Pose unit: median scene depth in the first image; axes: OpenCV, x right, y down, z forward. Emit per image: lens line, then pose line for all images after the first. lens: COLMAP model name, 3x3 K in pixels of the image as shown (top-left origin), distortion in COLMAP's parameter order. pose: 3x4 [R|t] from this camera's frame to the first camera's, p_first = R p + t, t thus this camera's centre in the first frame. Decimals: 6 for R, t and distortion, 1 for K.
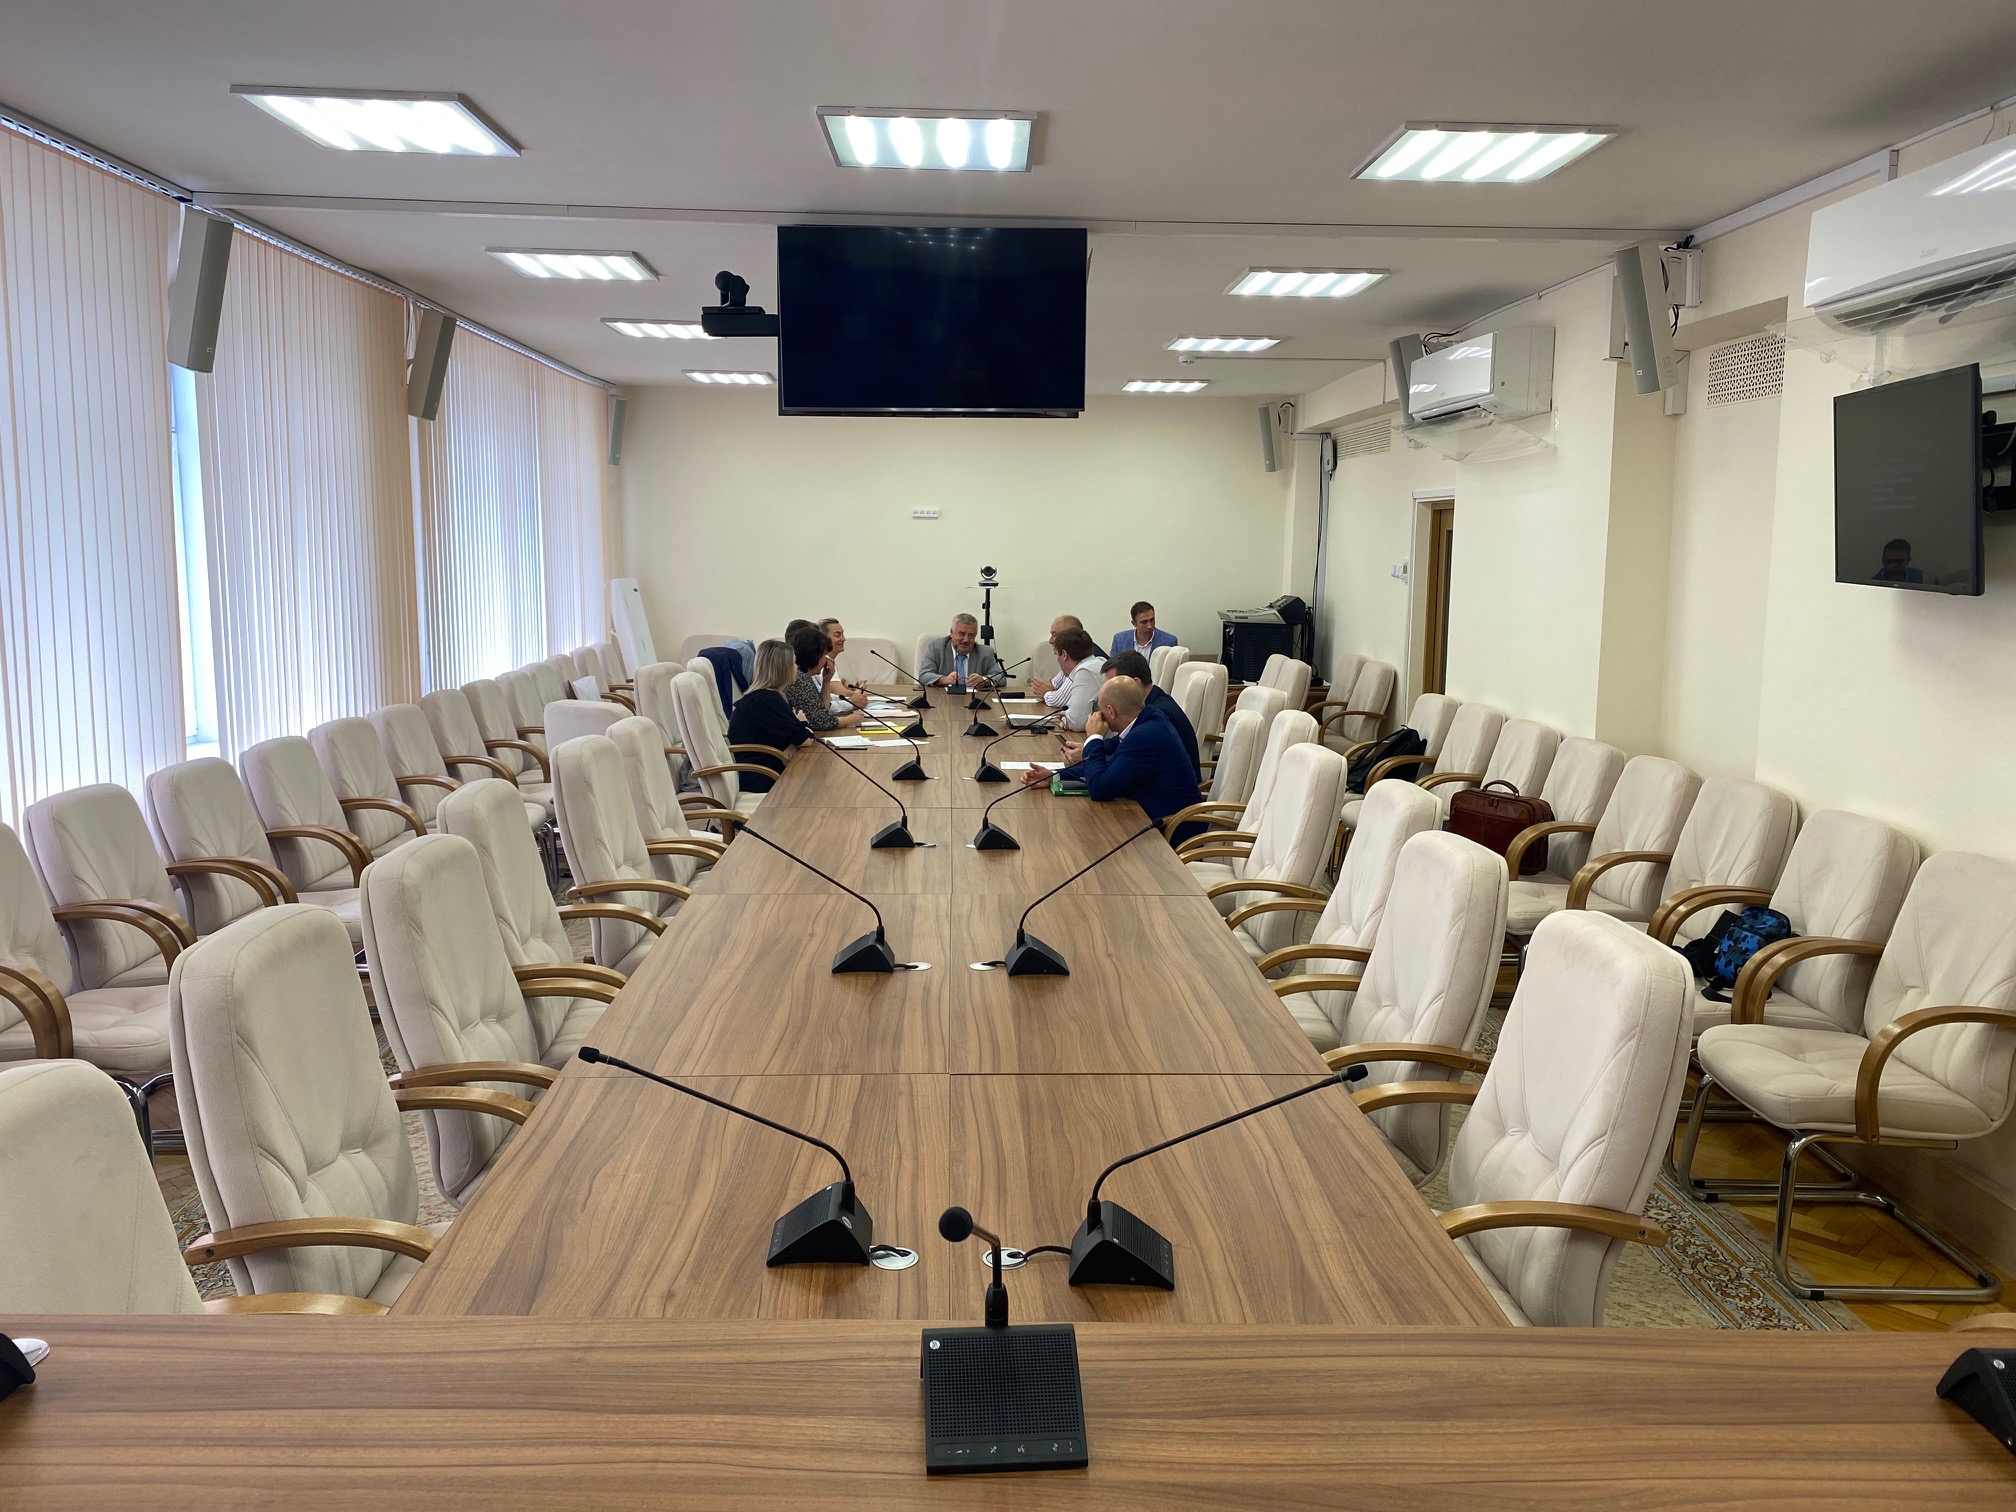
lens RADIAL K [[1553.4, 0, 1010.8], [0, 1553.4, 757.3], [0, 0, 1]] dist [0.041624, -0.009823]
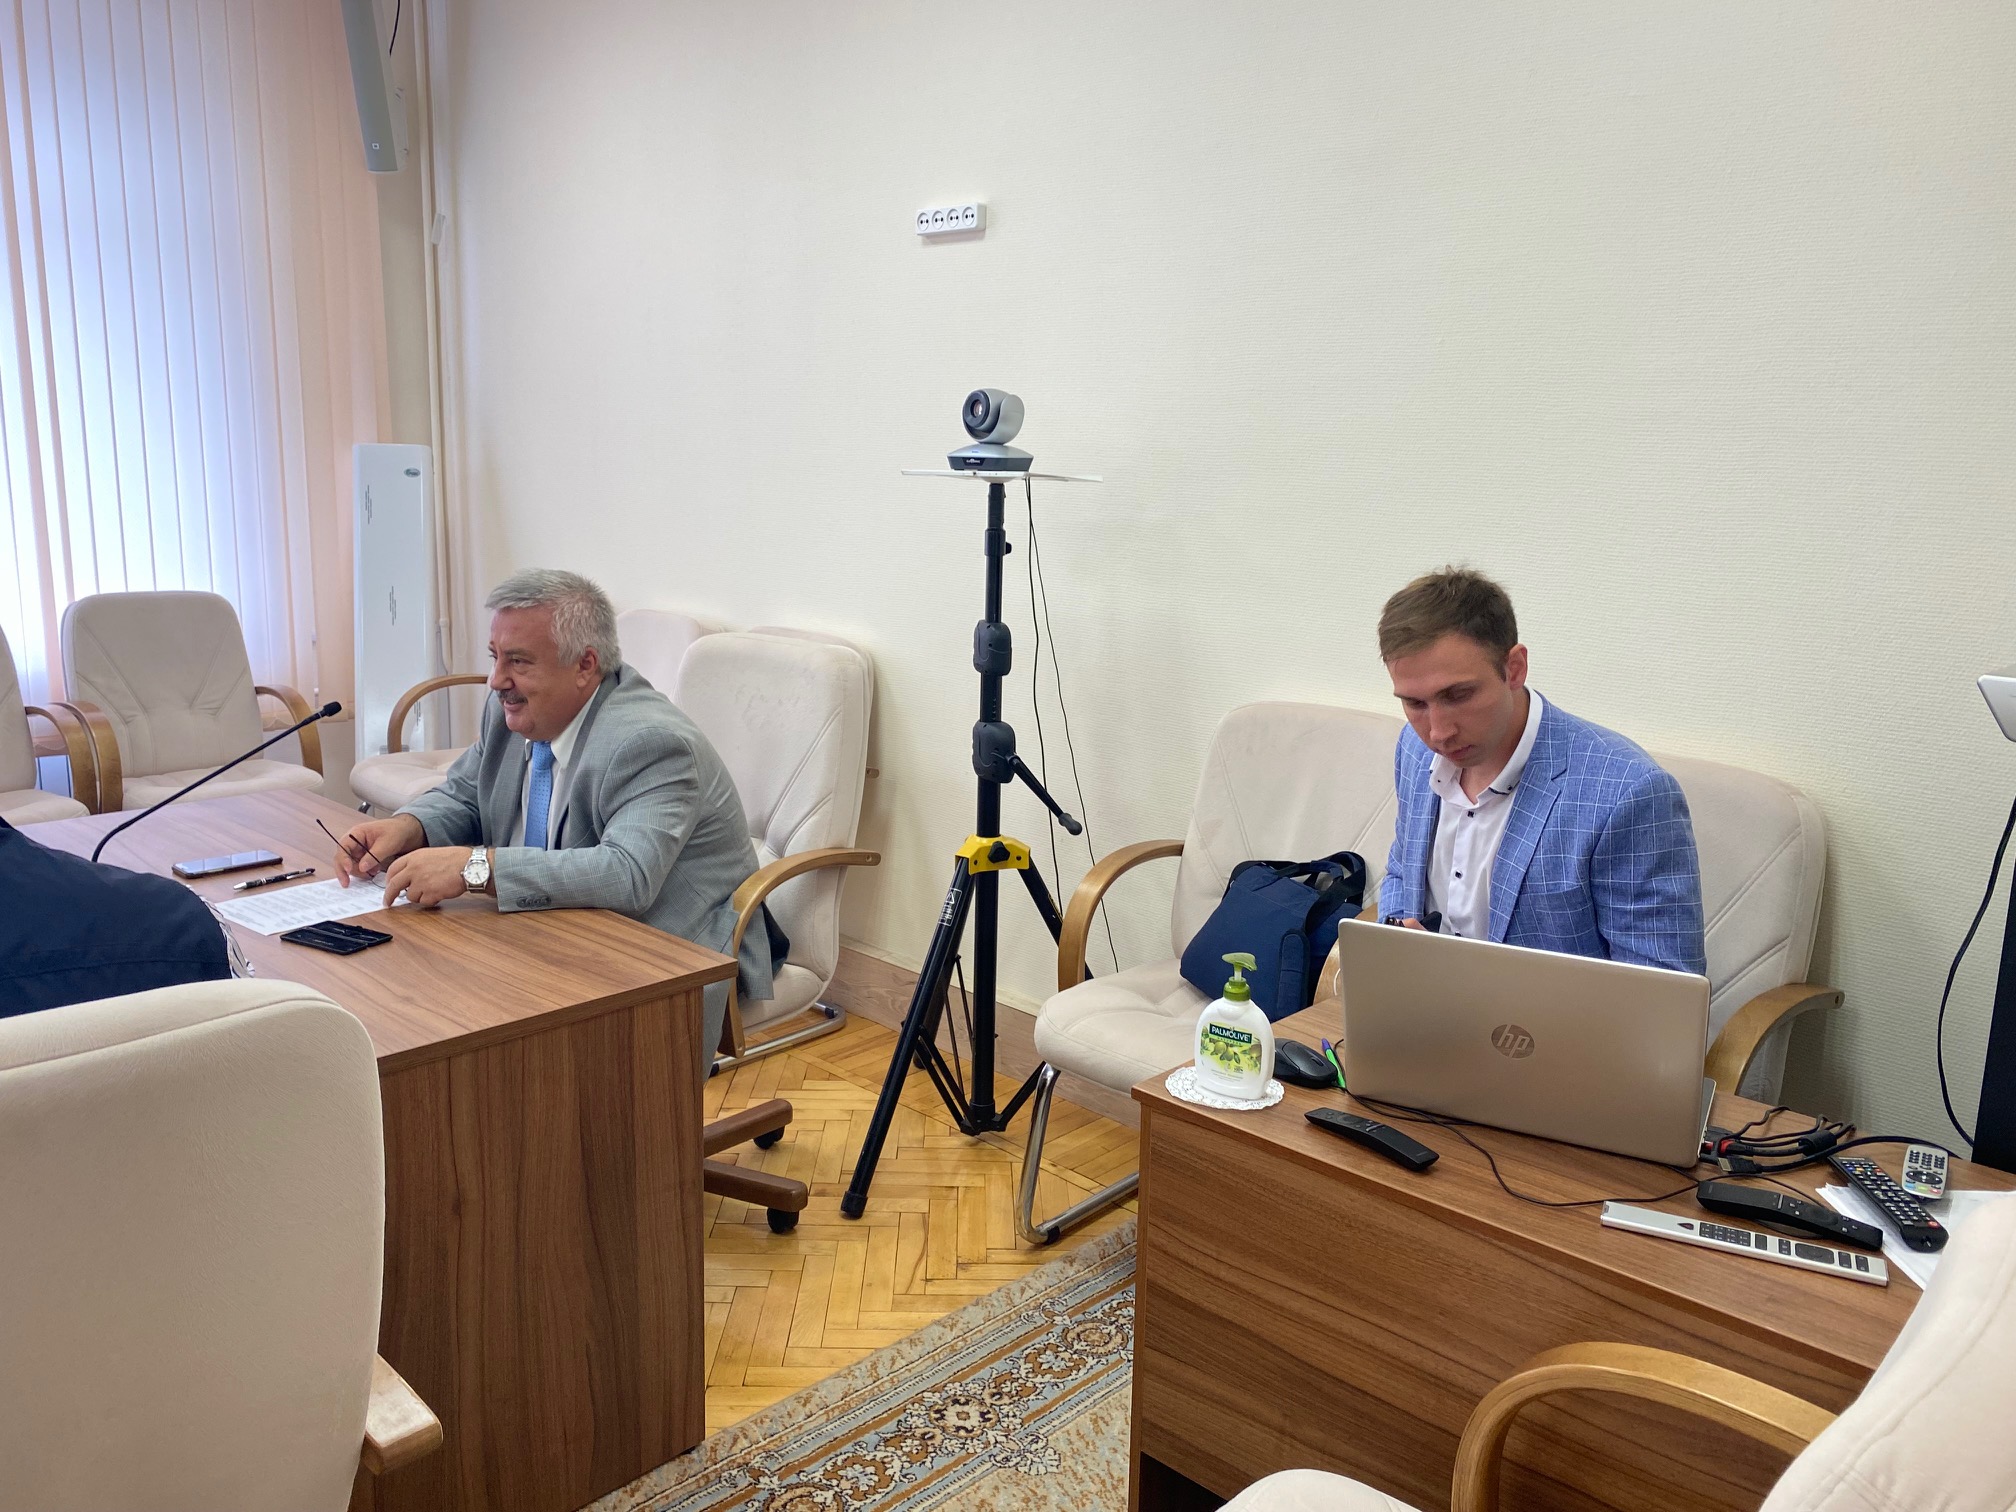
lens RADIAL K [[1553.4, 0, 1008.4], [0, 1553.4, 758.0], [0, 0, 1]] dist [0.041624, -0.009823]
pose [[0.685062, 0.135139, -0.715840, 0.179182], [-0.090650, 0.990819, 0.100298, -0.089794], [0.722822, -0.003820, 0.691023, 0.827699]]
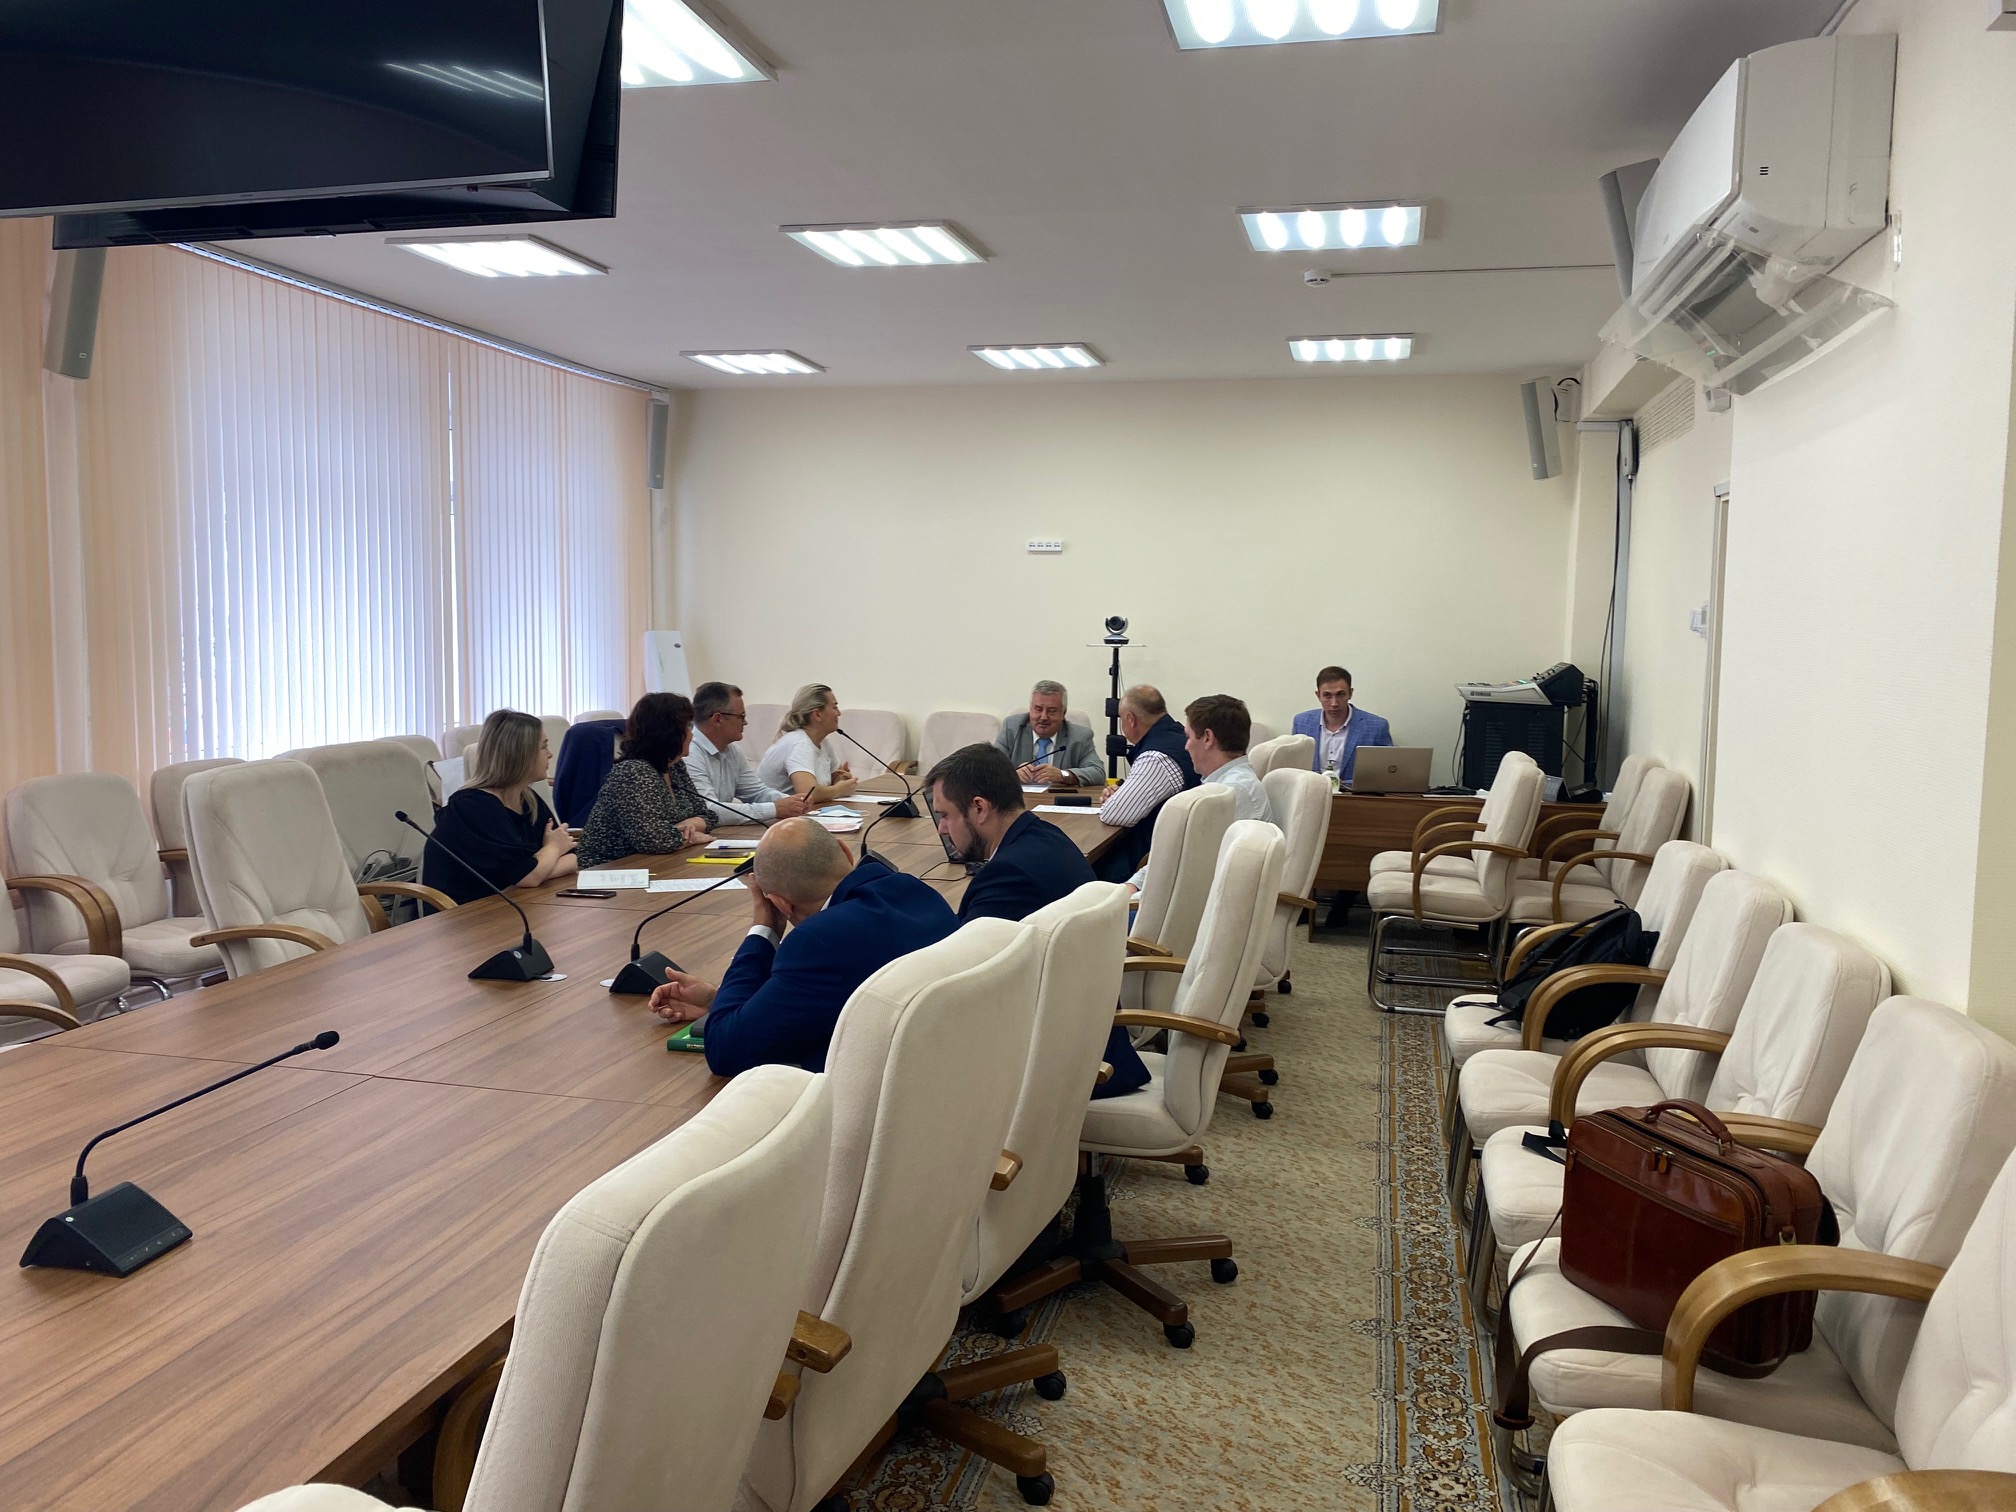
lens RADIAL K [[1553.4, 0, 1006.9], [0, 1553.4, 736.2], [0, 0, 1]] dist [0.041624, -0.009823]
pose [[0.961242, 0.026858, -0.274394, 0.135506], [-0.044267, 0.997367, -0.057449, -0.024585], [0.272129, 0.067369, 0.959900, 0.302935]]
